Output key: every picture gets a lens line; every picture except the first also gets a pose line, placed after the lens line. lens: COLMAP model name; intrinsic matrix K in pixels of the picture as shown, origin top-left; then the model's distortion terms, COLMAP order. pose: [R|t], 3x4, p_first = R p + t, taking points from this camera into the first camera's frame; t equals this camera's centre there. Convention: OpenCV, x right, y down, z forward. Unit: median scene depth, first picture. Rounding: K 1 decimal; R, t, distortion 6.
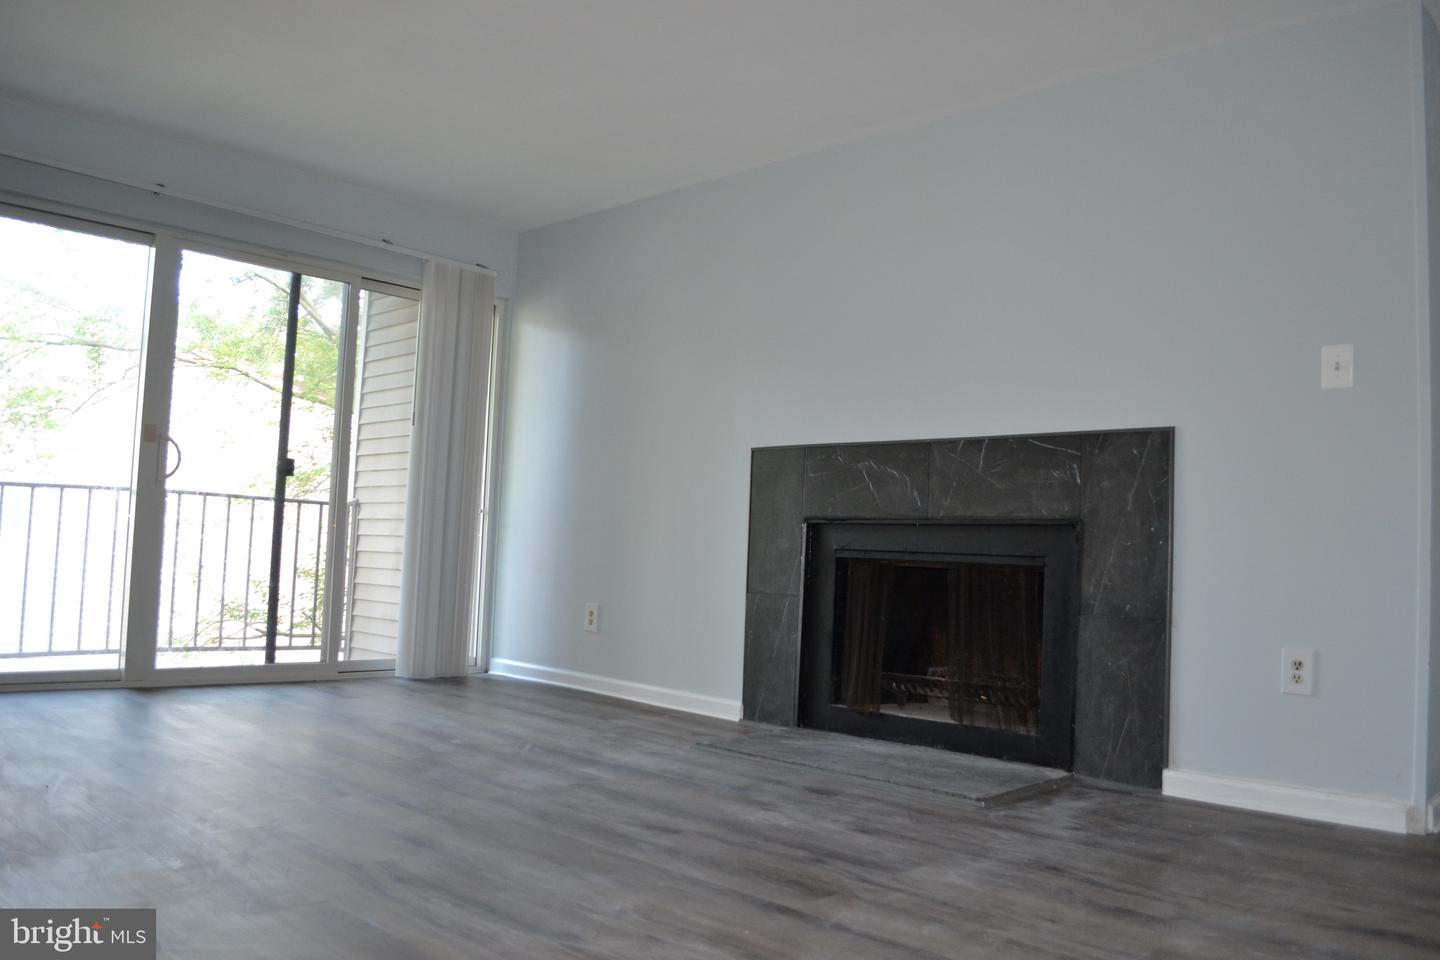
lens RADIAL K [[1149.9, 0, 726.5], [0, 1149.9, 473.9], [0, 0, 1]] dist [-0.072165, -0.003042]
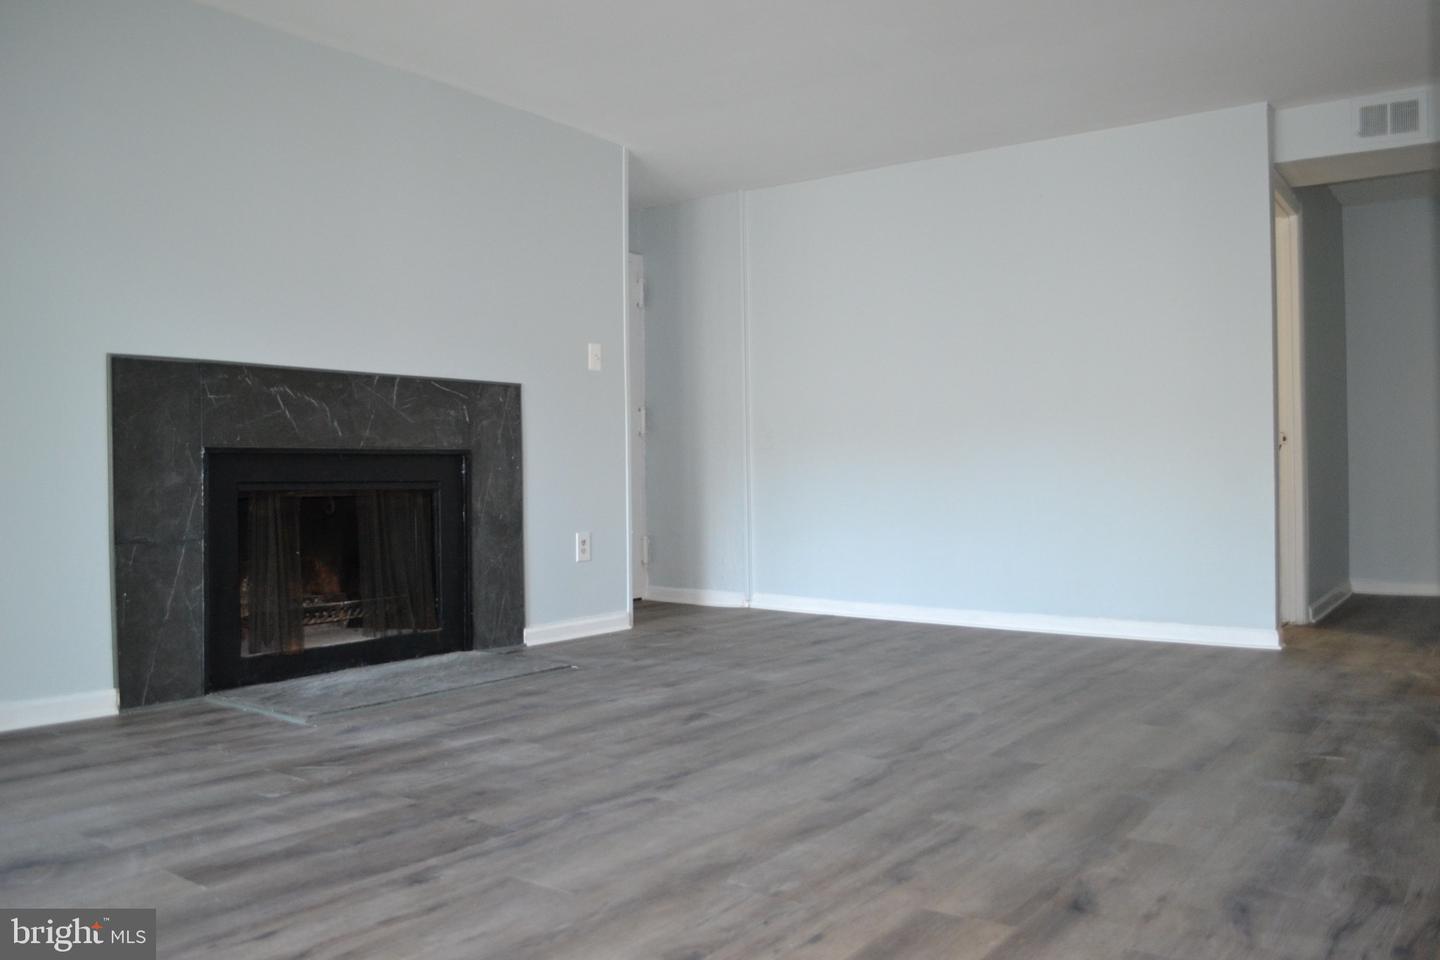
lens RADIAL K [[1149.9, 0, 715.1], [0, 1149.9, 474.9], [0, 0, 1]] dist [-0.072165, -0.003042]
pose [[-0.132350, -0.038152, 0.990469, -0.978337], [-0.064547, 0.997470, 0.029796, 0.011867], [-0.989099, -0.059988, -0.134478, 0.903908]]
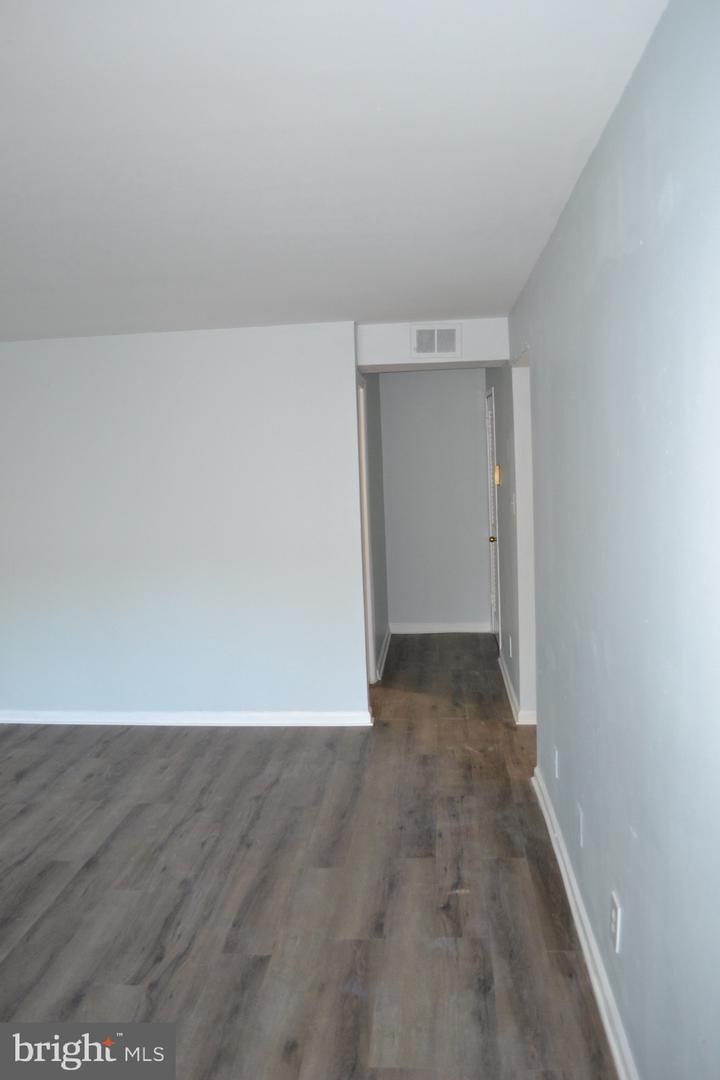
lens RADIAL K [[862.4, 0, 358.3], [0, 862.4, 550.5], [0, 0, 1]] dist [-0.072165, -0.003042]
pose [[-0.628056, -0.105736, 0.770951, -0.813700], [-0.043819, 0.993959, 0.100625, -0.203403], [-0.776934, 0.029416, -0.628895, 0.950820]]
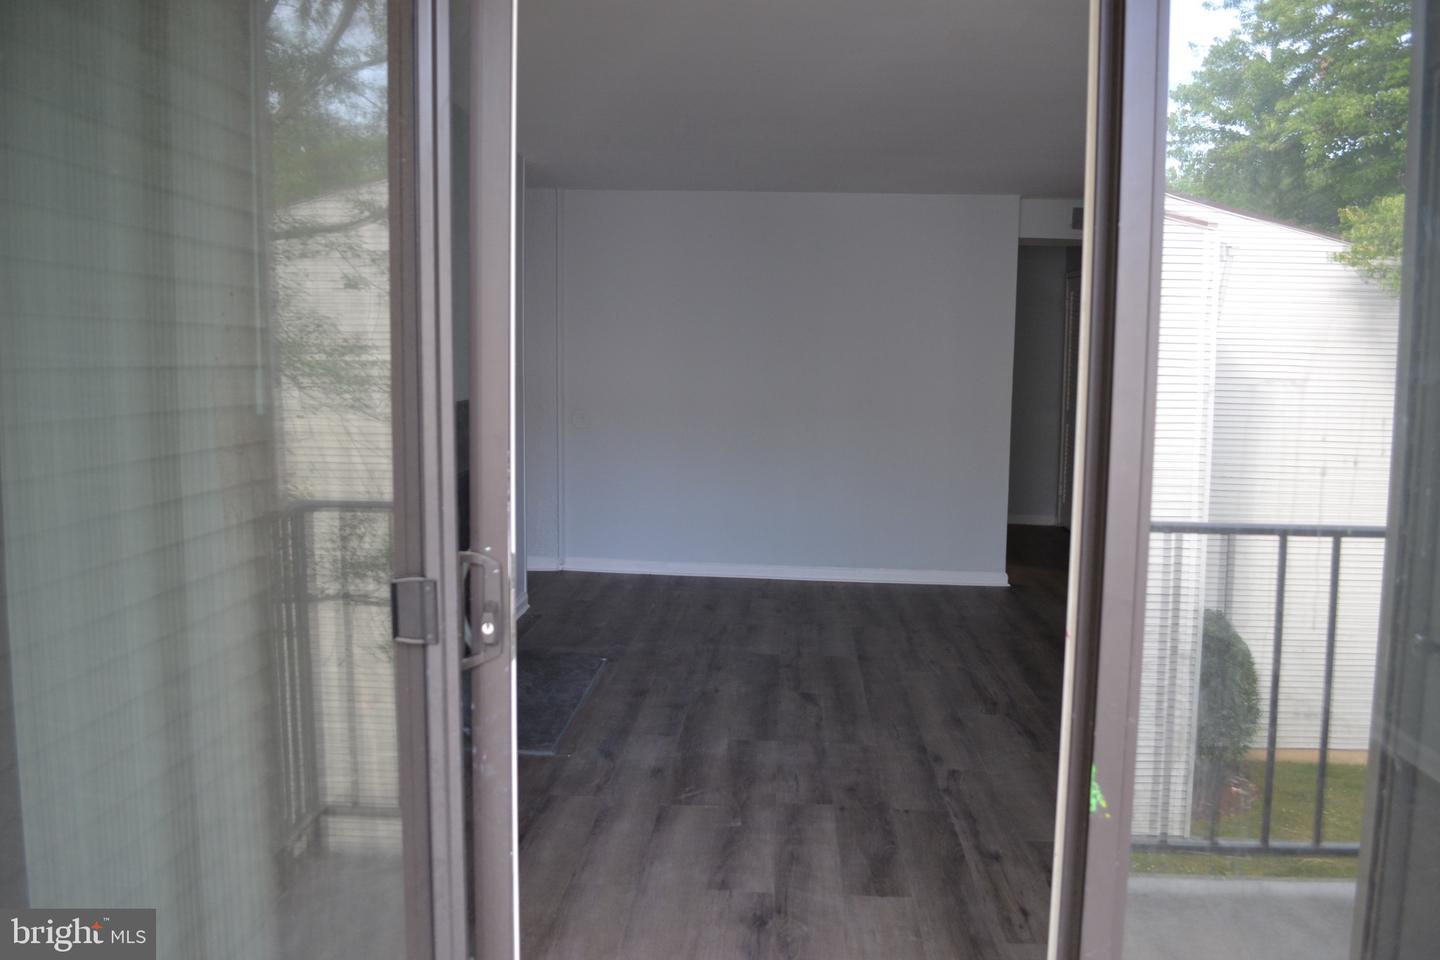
lens RADIAL K [[1149.9, 0, 719.5], [0, 1149.9, 479.4], [0, 0, 1]] dist [-0.072165, -0.003042]
pose [[-0.647631, -0.135692, 0.749775, -0.876796], [-0.096031, 0.990705, 0.096346, -0.101197], [-0.755878, -0.009605, -0.654642, 1.662613]]
